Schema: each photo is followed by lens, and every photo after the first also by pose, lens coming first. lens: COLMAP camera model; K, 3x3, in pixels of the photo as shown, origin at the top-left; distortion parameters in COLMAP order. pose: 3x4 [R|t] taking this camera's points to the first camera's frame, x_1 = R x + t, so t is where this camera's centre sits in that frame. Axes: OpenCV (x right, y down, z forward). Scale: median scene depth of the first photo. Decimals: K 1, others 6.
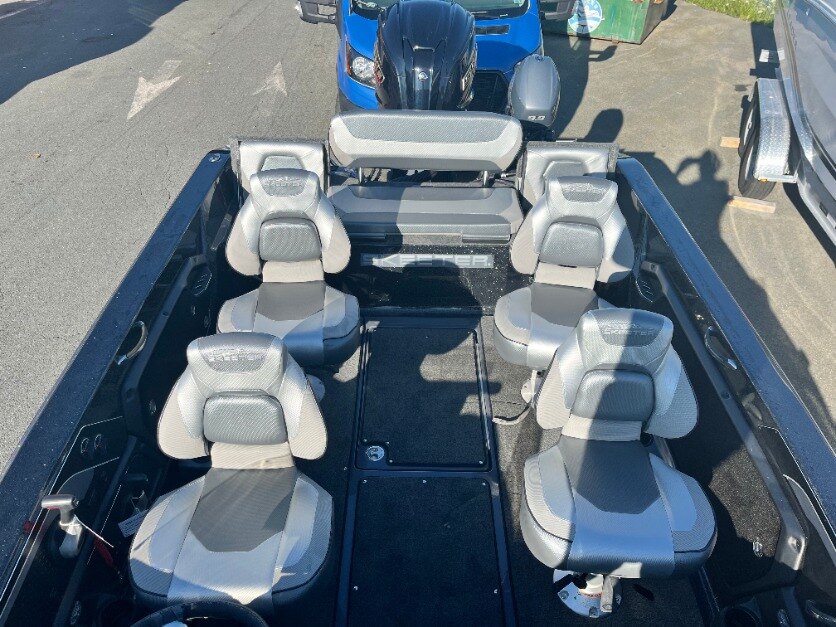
lens RADIAL K [[628.5, 0, 412.0], [0, 628.5, 309.6], [0, 0, 1]] dist [0.035600, -0.043977]
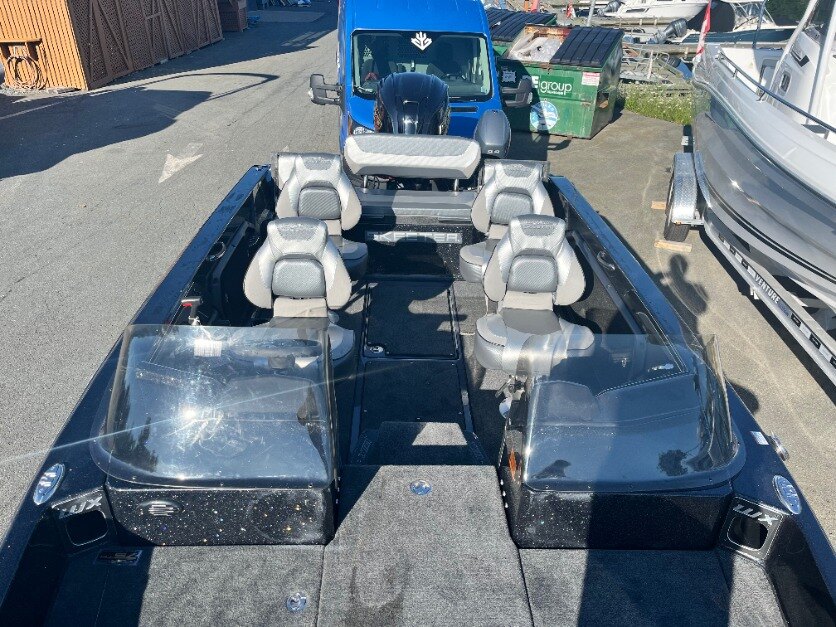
lens RADIAL K [[628.5, 0, 423.8], [0, 628.5, 316.9], [0, 0, 1]] dist [0.035600, -0.043977]
pose [[0.999070, 0.005236, 0.042790, -0.011004], [0.001769, 0.986779, -0.162061, 0.298817], [-0.043073, 0.161986, 0.985853, -0.312344]]
